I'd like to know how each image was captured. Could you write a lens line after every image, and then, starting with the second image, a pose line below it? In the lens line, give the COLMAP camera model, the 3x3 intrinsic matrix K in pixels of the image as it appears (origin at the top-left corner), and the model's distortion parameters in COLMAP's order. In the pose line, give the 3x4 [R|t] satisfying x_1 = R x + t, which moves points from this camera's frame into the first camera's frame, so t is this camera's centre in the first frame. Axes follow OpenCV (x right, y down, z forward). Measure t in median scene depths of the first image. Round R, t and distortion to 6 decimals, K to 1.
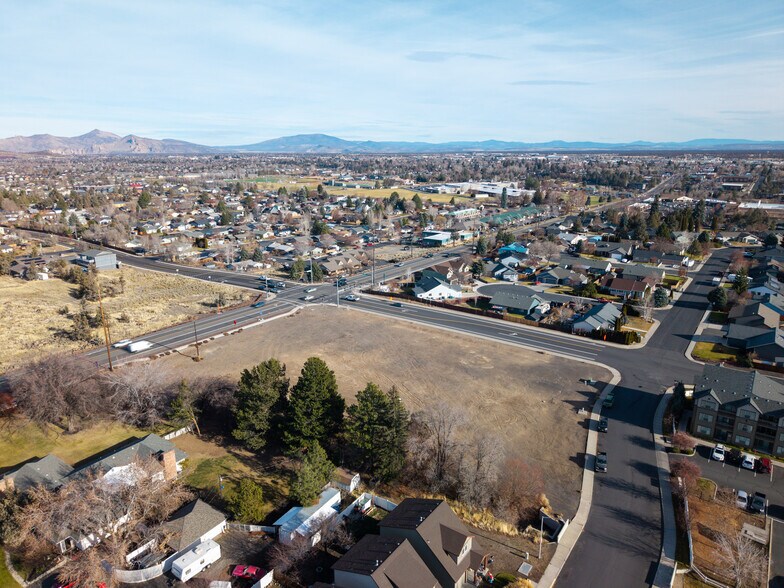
lens RADIAL K [[522.3, 0, 391.9], [0, 522.3, 295.0], [0, 0, 1]] dist [0.030573, -0.027854]
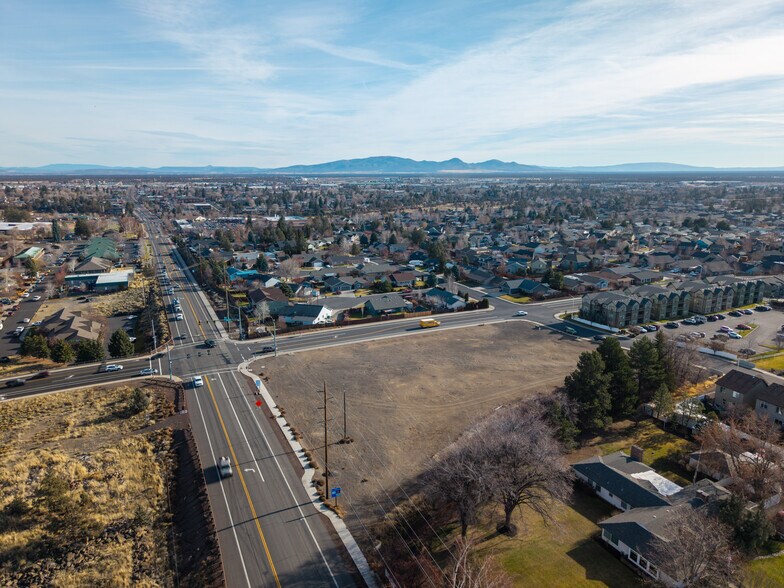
lens RADIAL K [[522.3, 0, 390.3], [0, 522.3, 307.2], [0, 0, 1]] dist [0.030573, -0.027854]
pose [[0.479732, -0.216272, 0.850343, -0.716907], [0.235449, 0.965332, 0.112686, -0.104951], [-0.845234, 0.146153, 0.514022, 0.389956]]
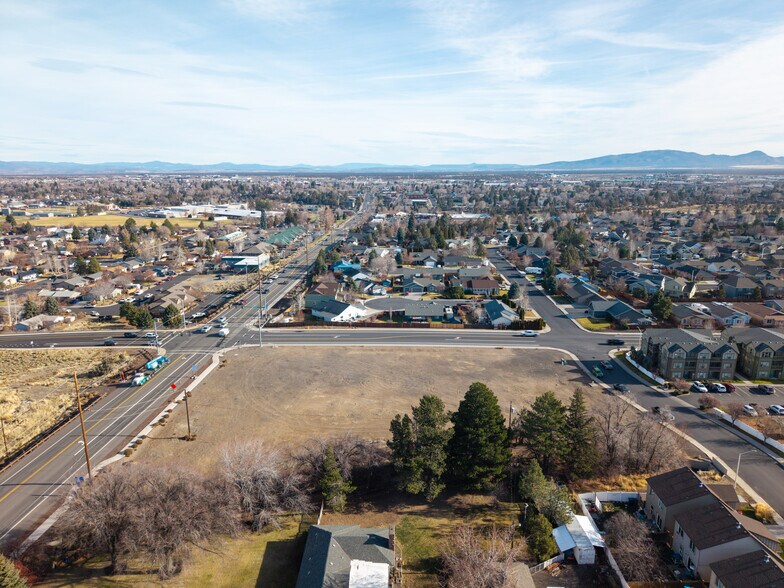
lens RADIAL K [[522.3, 0, 390.2], [0, 522.3, 297.9], [0, 0, 1]] dist [0.030573, -0.027854]
pose [[0.829920, -0.131640, 0.542128, -0.389152], [0.149734, 0.988667, 0.010848, -0.034600], [-0.537412, 0.072172, 0.840226, 0.130252]]
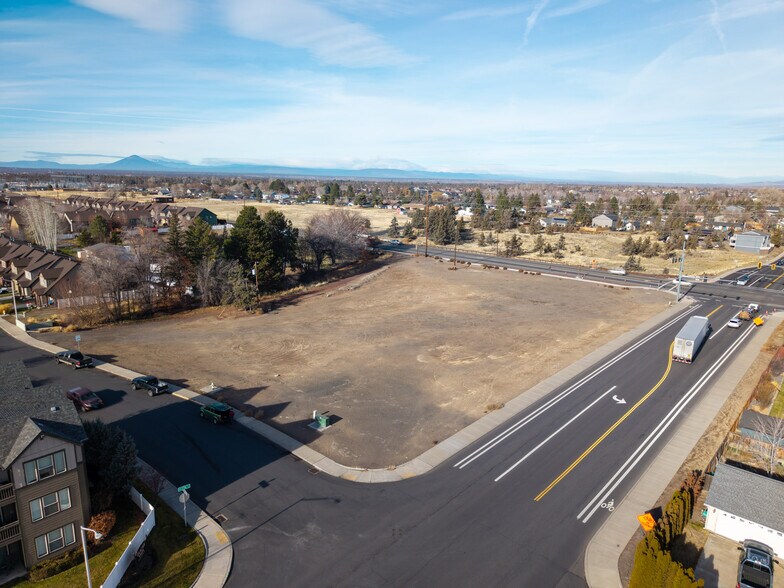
lens RADIAL K [[522.3, 0, 394.6], [0, 522.3, 291.4], [0, 0, 1]] dist [0.030573, -0.027854]
pose [[-0.097673, 0.213555, -0.972036, 0.518070], [-0.284341, 0.930006, 0.232892, -0.037746], [0.953735, 0.299137, -0.030114, 0.697027]]
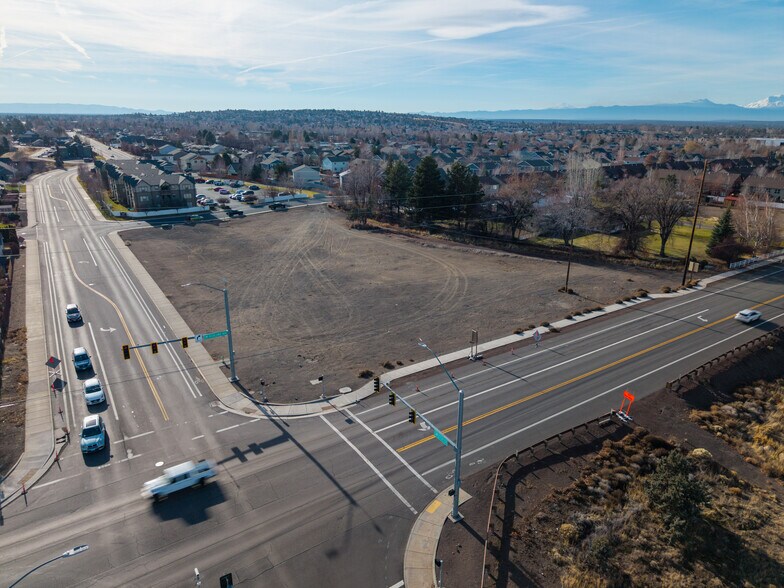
lens RADIAL K [[522.3, 0, 392.9], [0, 522.3, 291.1], [0, 0, 1]] dist [0.030573, -0.027854]
pose [[-0.939846, -0.110670, 0.323174, -0.284145], [0.085364, 0.839957, 0.535897, -0.176805], [-0.330760, 0.531248, -0.779983, 1.176081]]
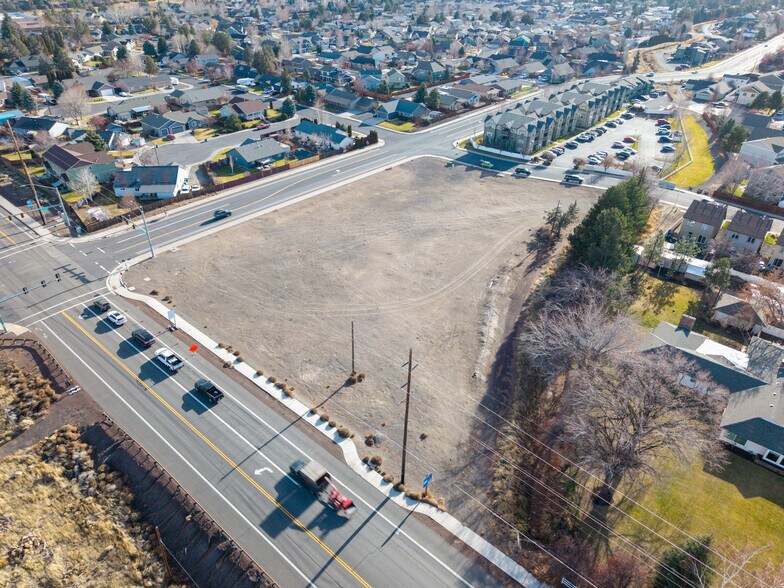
lens RADIAL K [[522.3, 0, 392.3], [0, 522.3, 301.7], [0, 0, 1]] dist [0.030573, -0.027854]
pose [[0.079655, -0.549372, 0.831772, -0.599004], [0.244834, 0.819646, 0.517916, -0.175140], [-0.966287, 0.162392, 0.199794, 0.626001]]
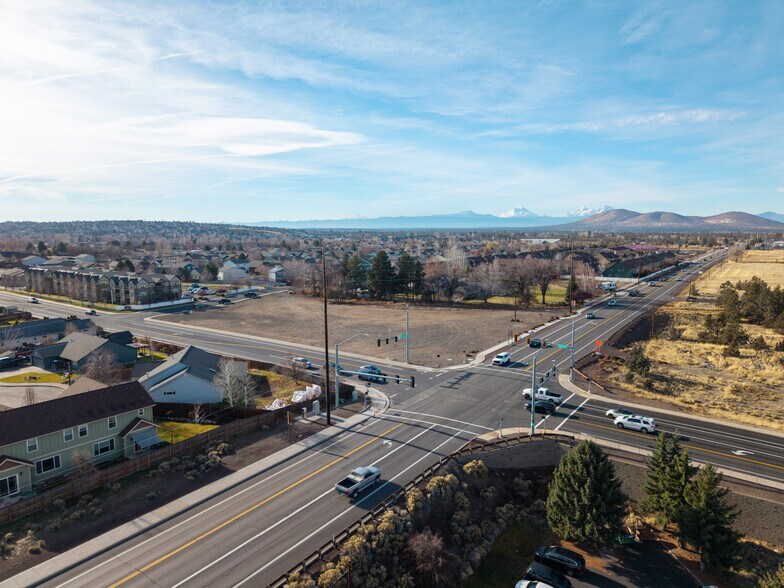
lens RADIAL K [[522.3, 0, 391.0], [0, 522.3, 295.4], [0, 0, 1]] dist [0.030573, -0.027854]
pose [[-0.999860, 0.010740, -0.012829, -0.079266], [0.004983, 0.923128, 0.384460, -0.251519], [0.015972, 0.384342, -0.923052, 1.469933]]
